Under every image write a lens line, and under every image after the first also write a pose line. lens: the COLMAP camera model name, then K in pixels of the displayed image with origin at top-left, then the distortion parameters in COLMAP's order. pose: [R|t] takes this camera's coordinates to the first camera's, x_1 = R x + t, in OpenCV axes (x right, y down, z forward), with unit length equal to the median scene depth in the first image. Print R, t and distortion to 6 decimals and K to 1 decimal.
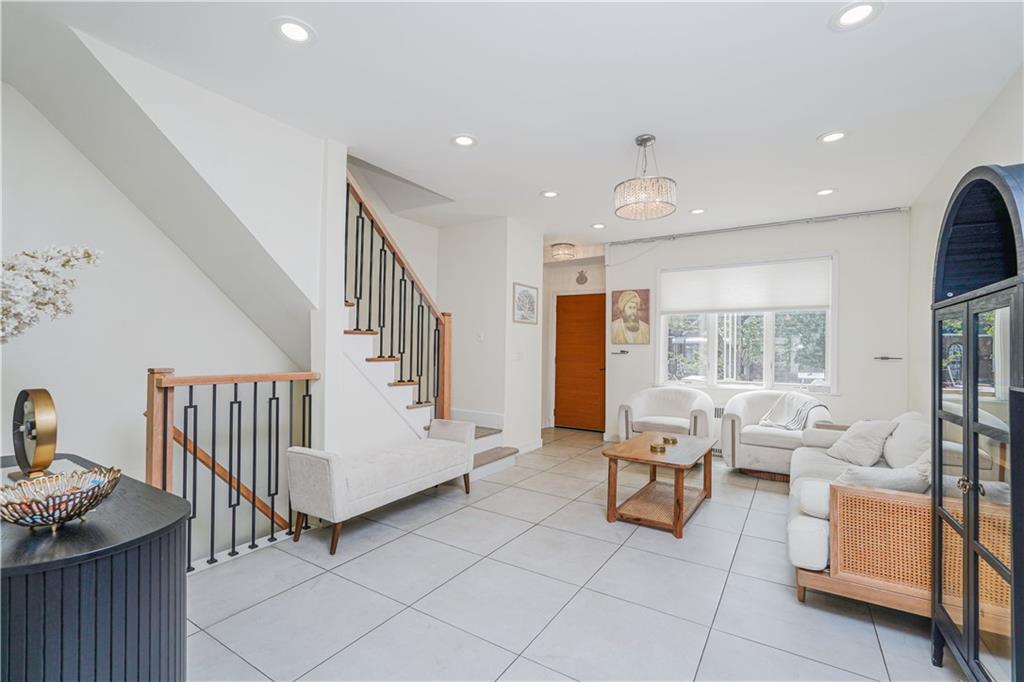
lens RADIAL K [[452.5, 0, 511.0], [0, 452.5, 347.6], [0, 0, 1]] dist [-0.014941, 0.008344]
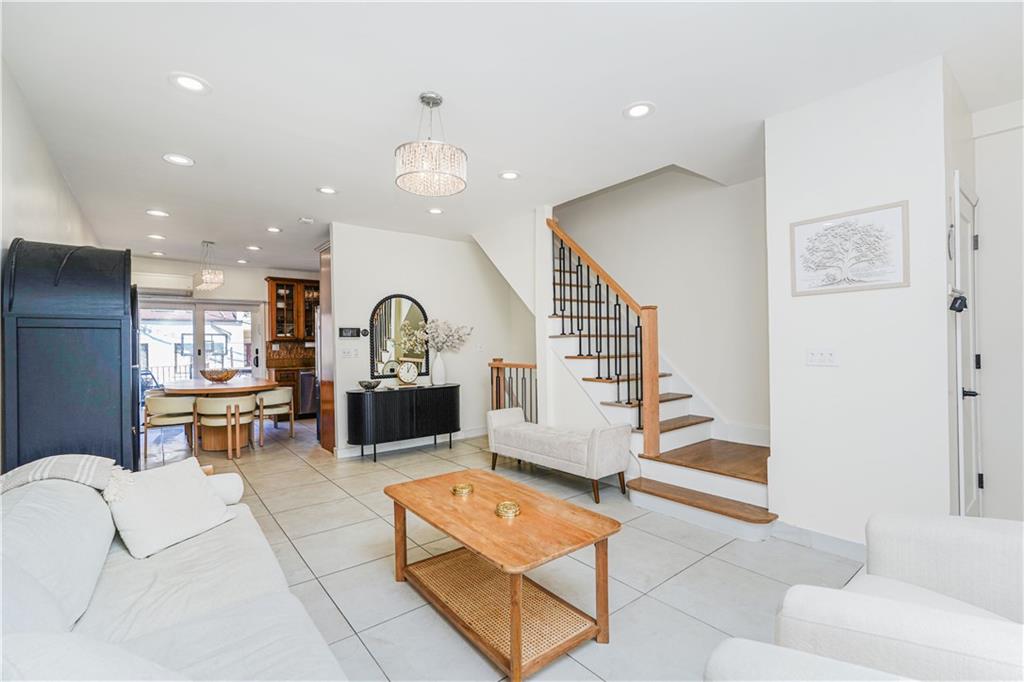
lens RADIAL K [[452.5, 0, 513.5], [0, 452.5, 342.4], [0, 0, 1]] dist [-0.014941, 0.008344]
pose [[-0.325825, -0.014761, -0.945315, 0.615212], [0.013197, 0.999710, -0.020159, 0.005809], [0.945338, -0.019044, -0.325535, 0.835962]]
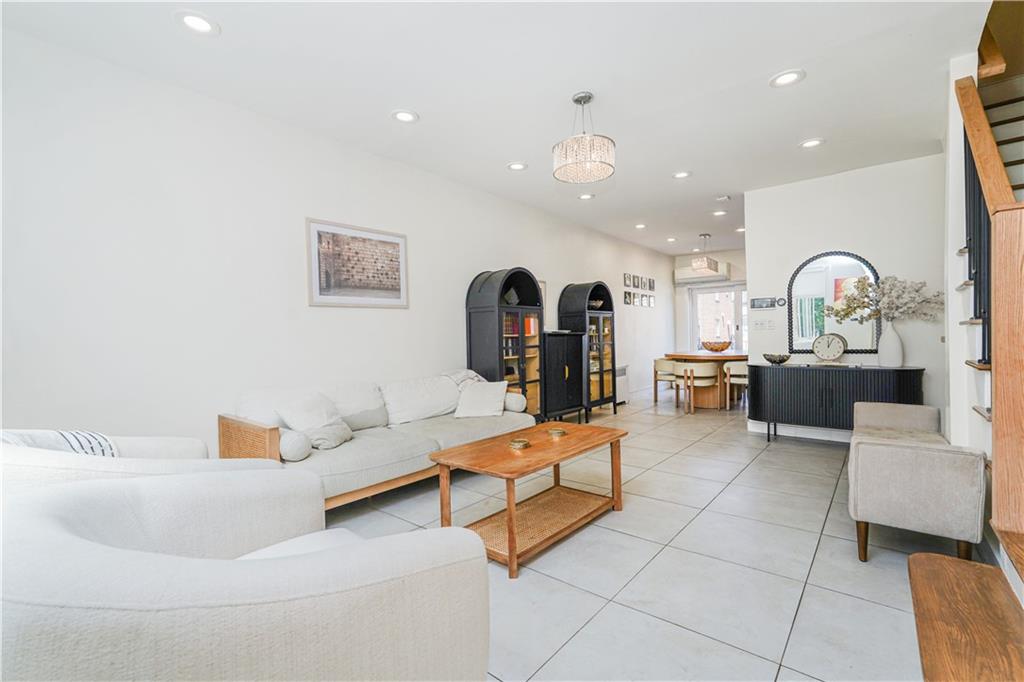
lens RADIAL K [[452.5, 0, 515.9], [0, 452.5, 340.0], [0, 0, 1]] dist [-0.014941, 0.008344]
pose [[-0.992598, 0.005283, 0.121331, 0.192717], [0.005601, 0.999982, 0.002278, 0.031651], [-0.121316, 0.002940, -0.992610, 1.174870]]
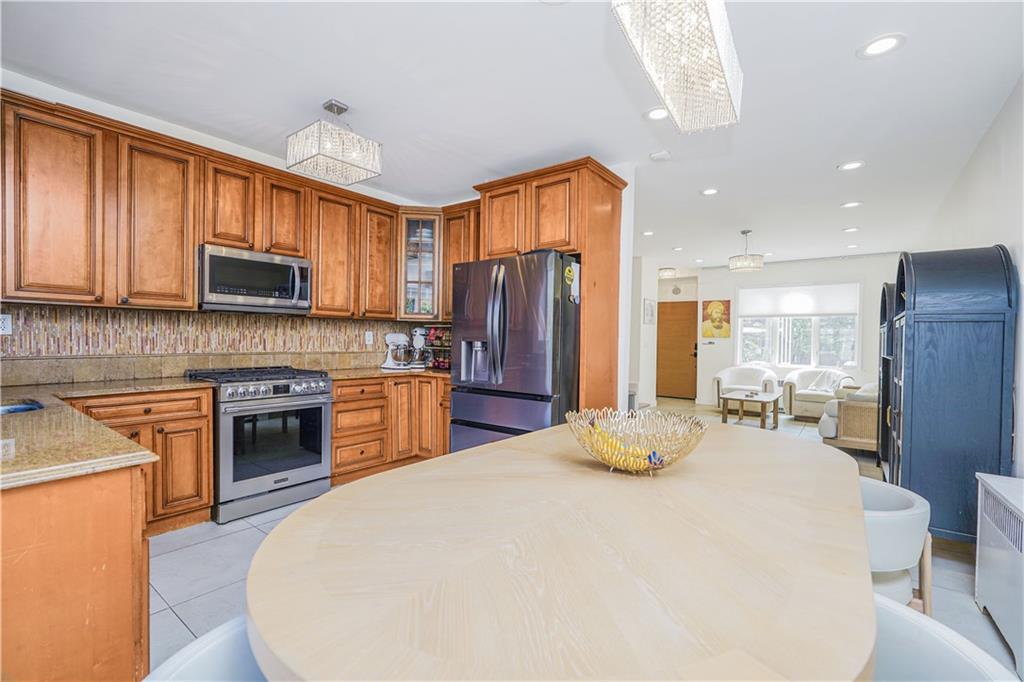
lens RADIAL K [[452.5, 0, 509.7], [0, 452.5, 344.4], [0, 0, 1]] dist [-0.014941, 0.008344]
pose [[0.996287, 0.006030, -0.085879, -0.313260], [-0.004454, 0.999818, 0.018524, -0.010876], [0.085975, -0.018072, 0.996133, -0.581739]]
